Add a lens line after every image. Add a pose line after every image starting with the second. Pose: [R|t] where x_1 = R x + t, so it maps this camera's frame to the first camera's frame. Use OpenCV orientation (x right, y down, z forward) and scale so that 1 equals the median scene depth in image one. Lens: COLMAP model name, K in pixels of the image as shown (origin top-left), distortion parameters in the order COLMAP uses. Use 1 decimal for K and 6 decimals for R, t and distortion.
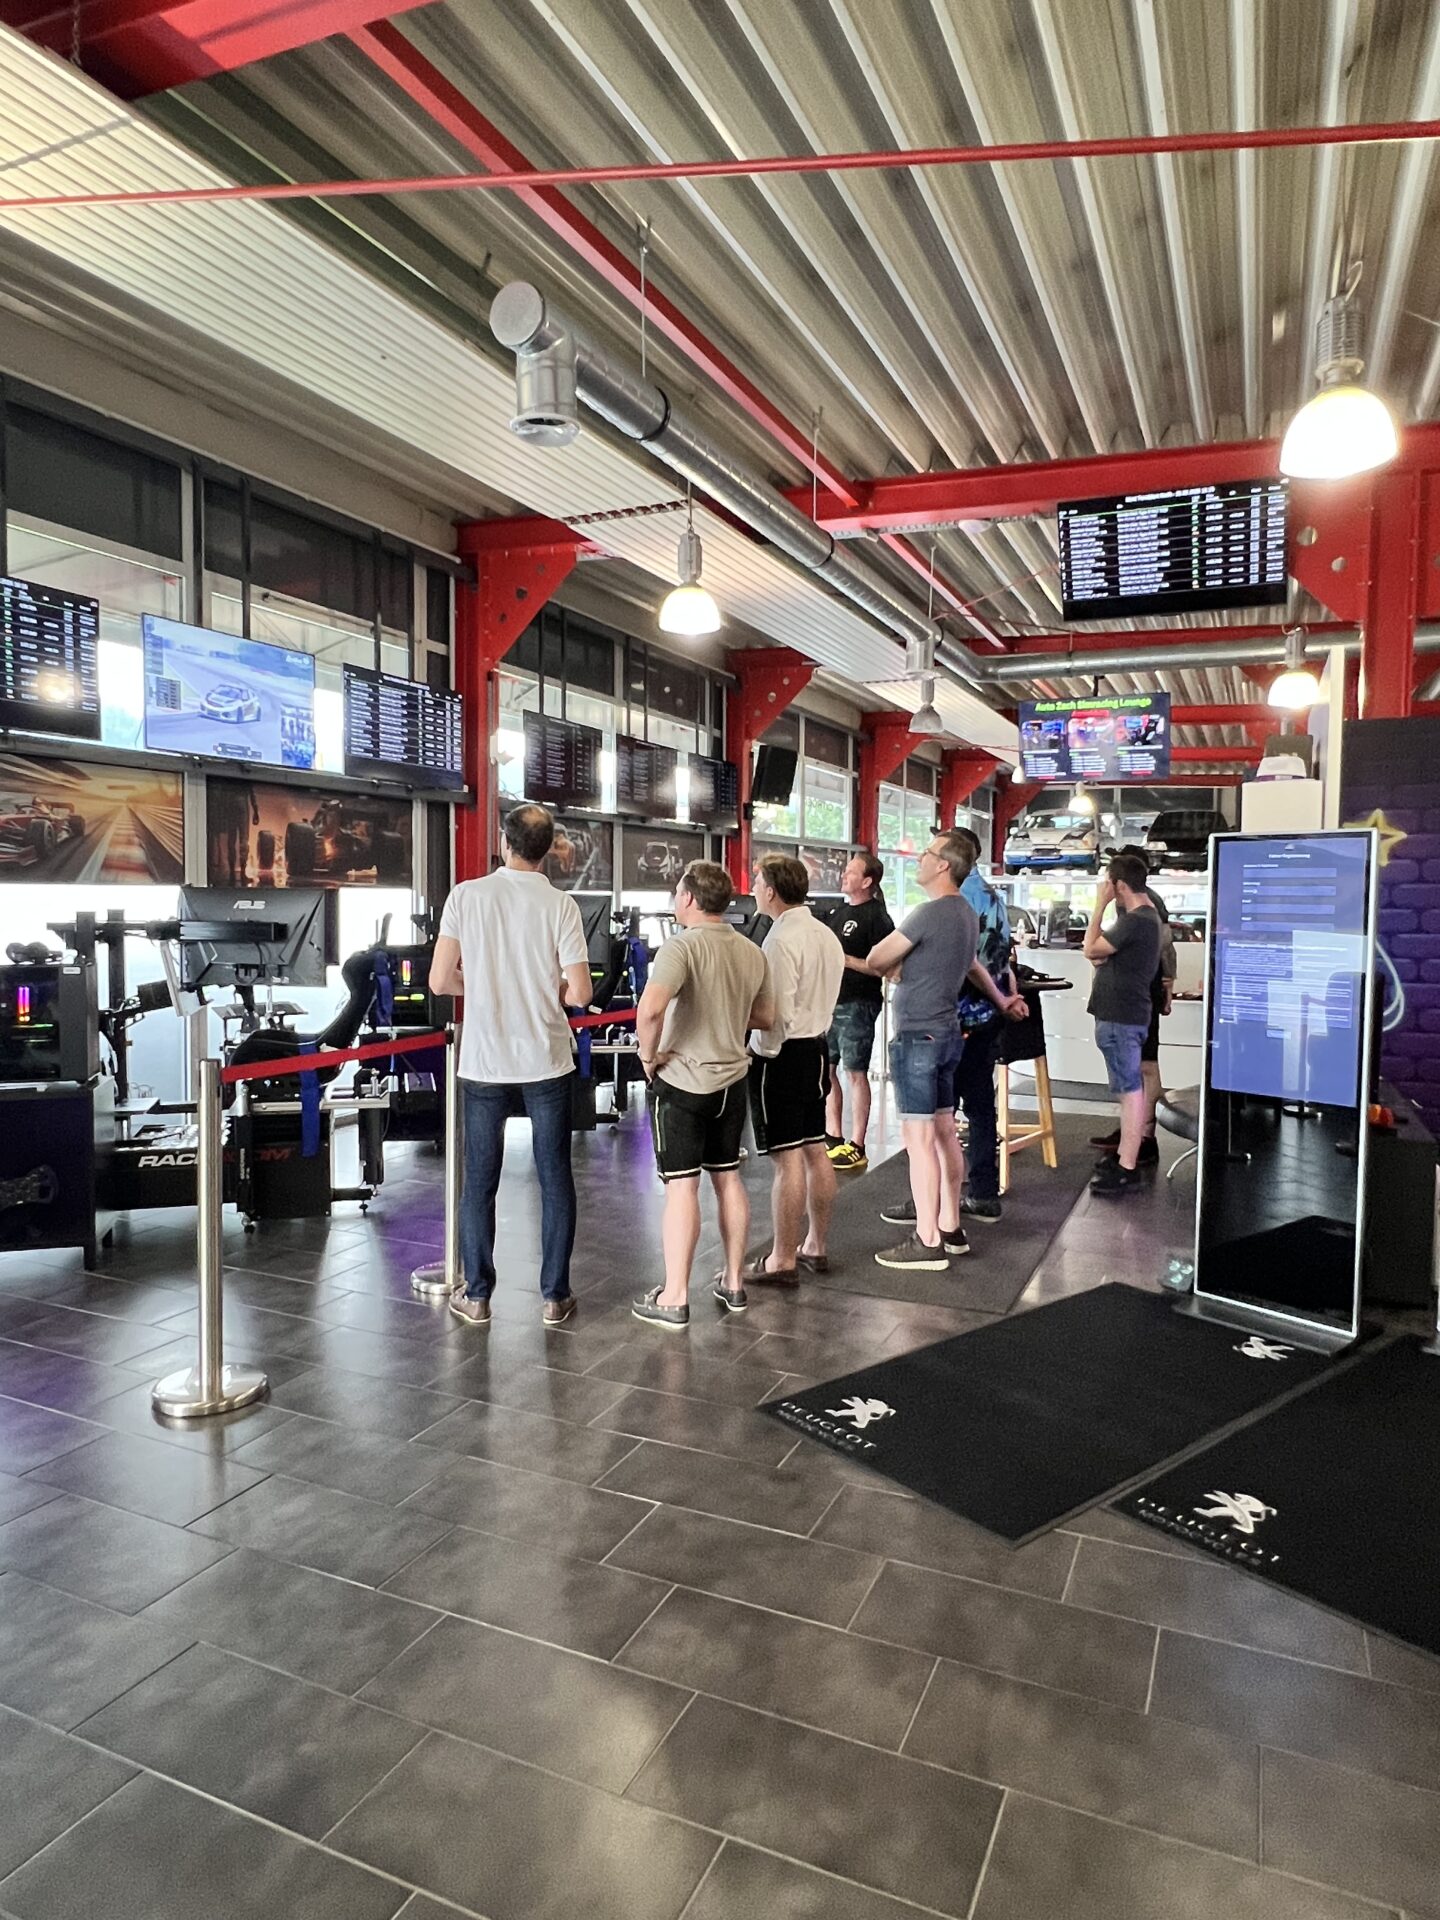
lens RADIAL K [[1200.3, 0, 724.1], [0, 1200.3, 937.7], [0, 0, 1]] dist [-0.002390, -0.000945]
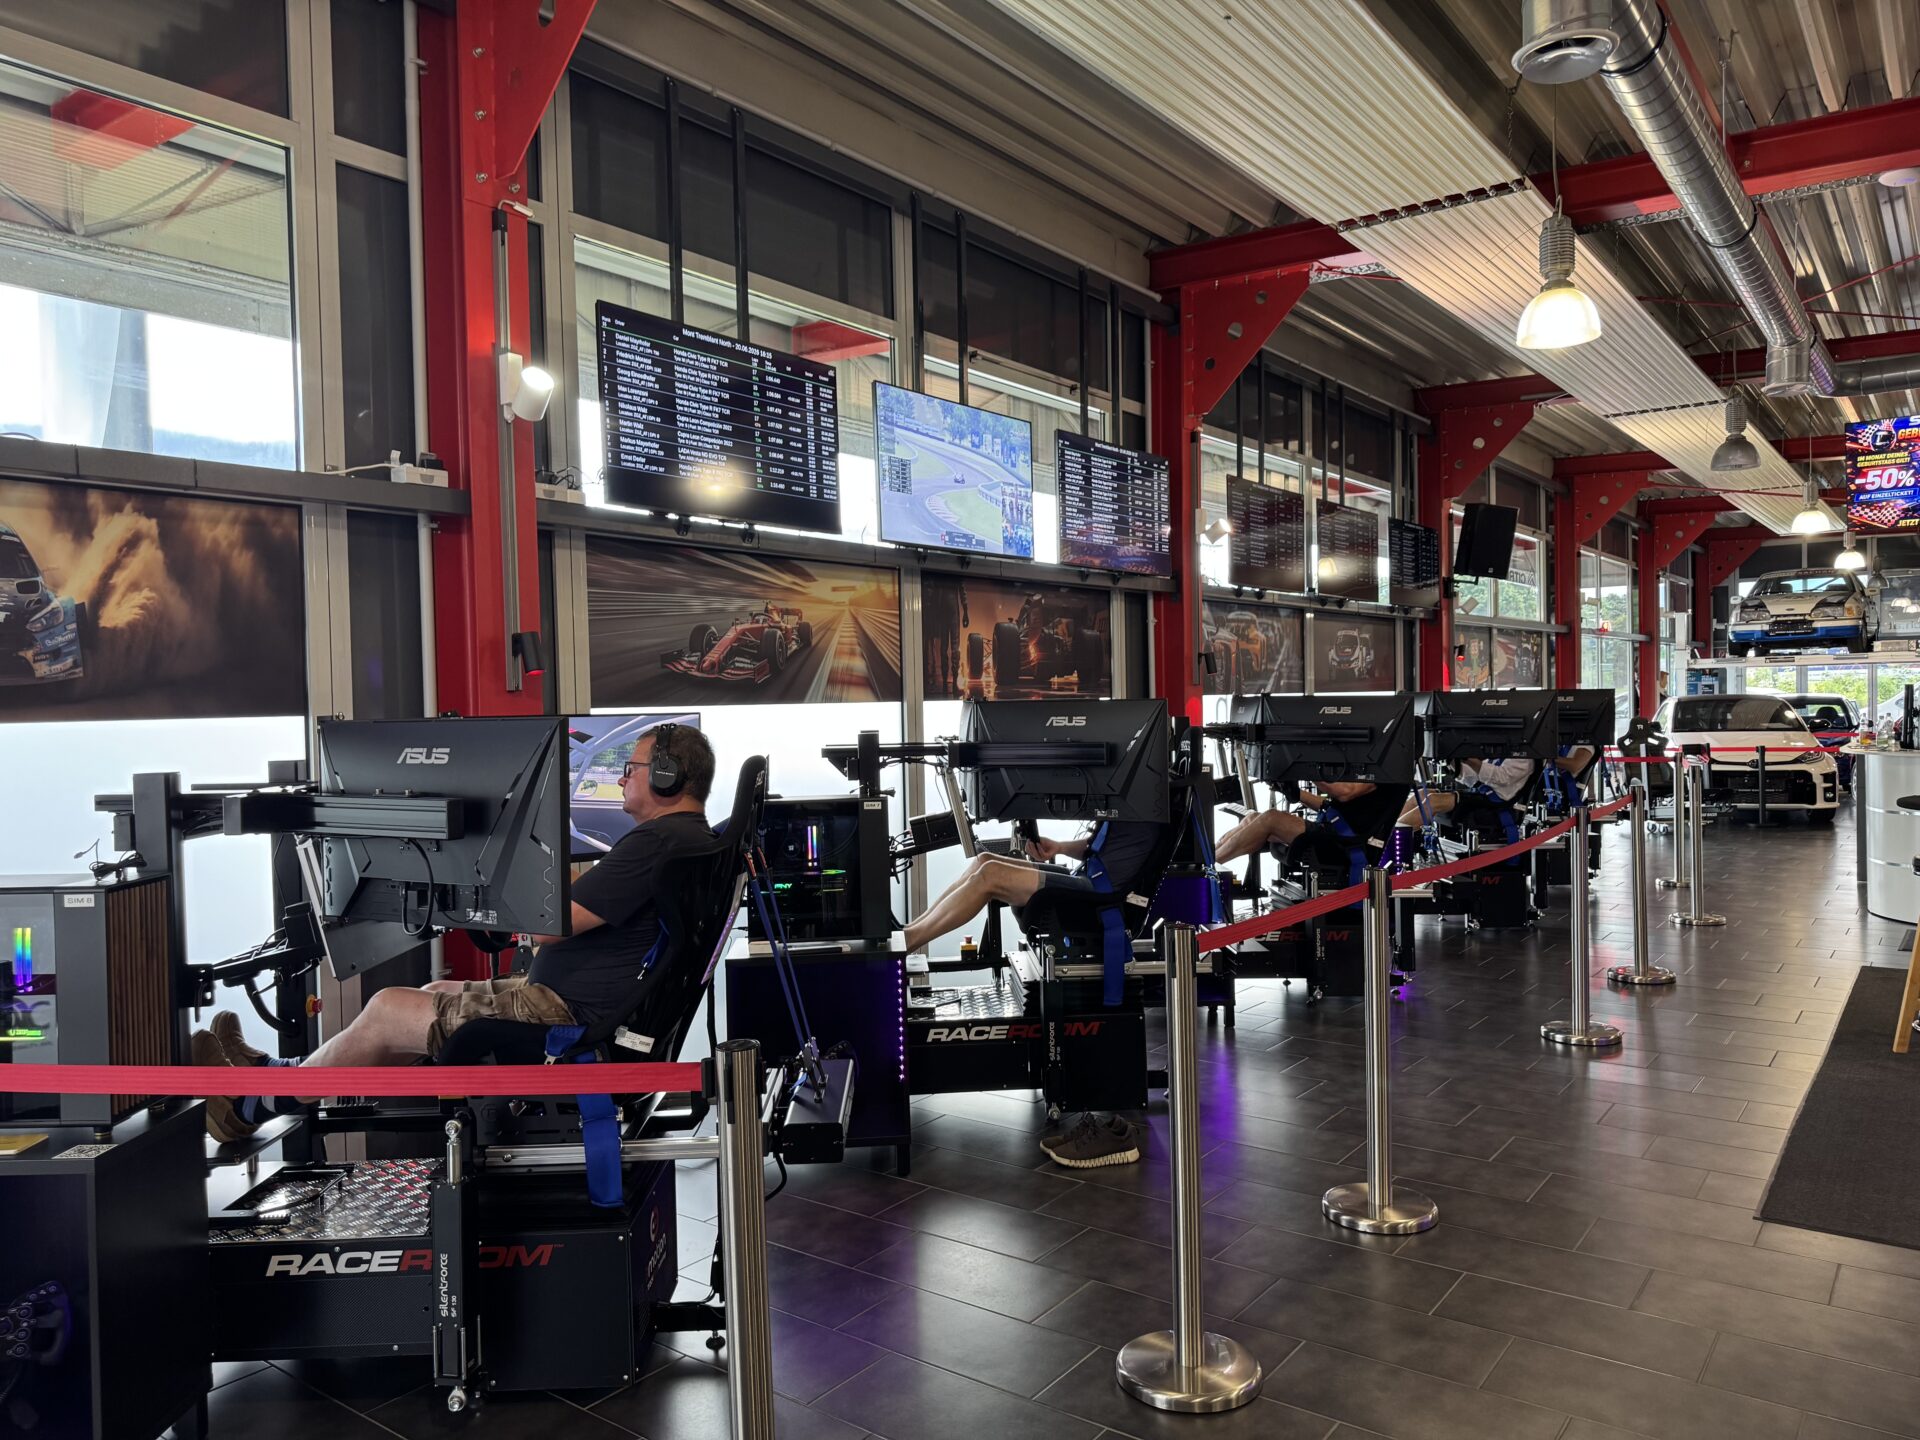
lens RADIAL K [[1355.2, 0, 959.1], [0, 1355.2, 725.0], [0, 0, 1]] dist [0.085902, -0.139134]
pose [[0.975797, -0.027352, -0.216960, -0.186383], [0.023618, 0.999525, -0.019788, -0.005682], [0.217399, 0.014185, 0.975980, 0.062579]]
